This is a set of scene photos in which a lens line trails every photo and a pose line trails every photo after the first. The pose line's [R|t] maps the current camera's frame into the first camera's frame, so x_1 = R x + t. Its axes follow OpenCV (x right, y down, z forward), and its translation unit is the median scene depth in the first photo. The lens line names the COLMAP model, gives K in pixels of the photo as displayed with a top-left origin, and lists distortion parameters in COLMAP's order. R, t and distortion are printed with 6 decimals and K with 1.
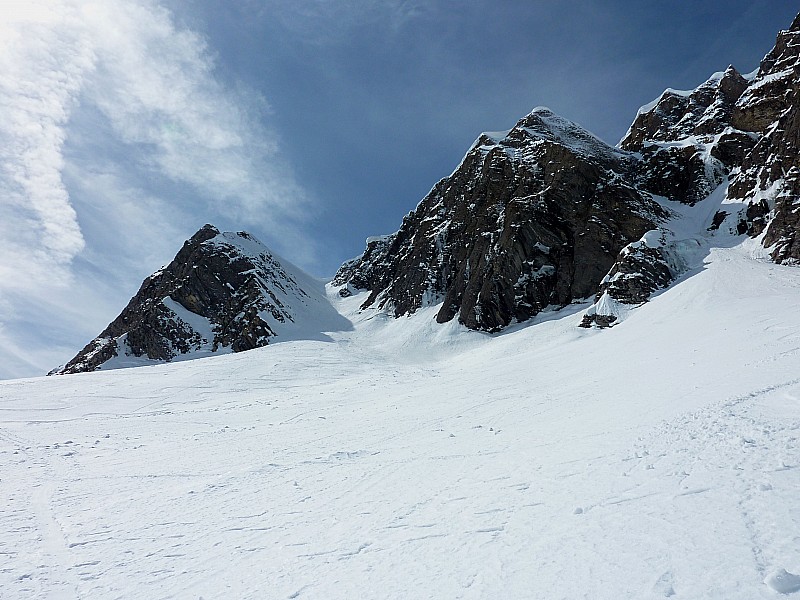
lens RADIAL K [[605.3, 0, 400.0], [0, 605.3, 300.0], [0, 0, 1]] dist [-0.019738, -0.012680]
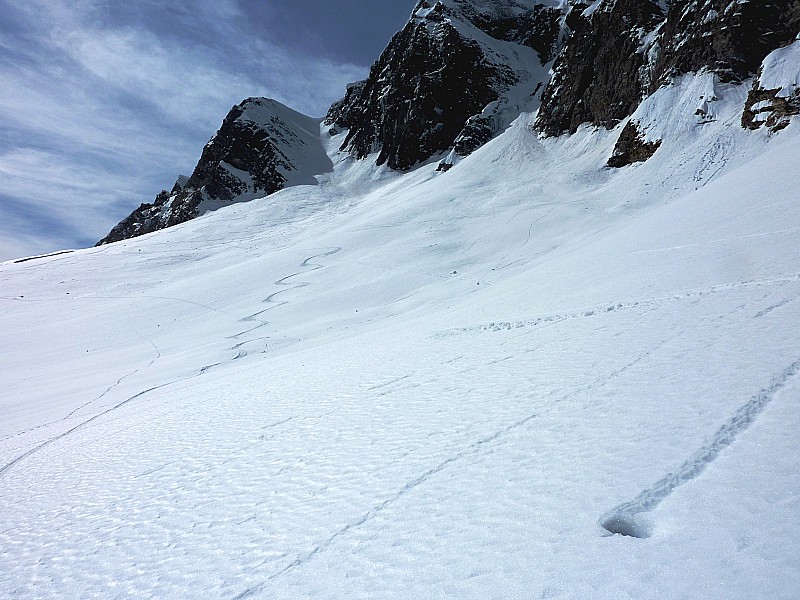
lens RADIAL K [[605.3, 0, 400.0], [0, 605.3, 300.0], [0, 0, 1]] dist [-0.019738, -0.012680]
pose [[0.995073, -0.076138, -0.063503, 0.193888], [0.093506, 0.933625, 0.345833, -0.181661], [0.032957, -0.350067, 0.936145, -0.718214]]
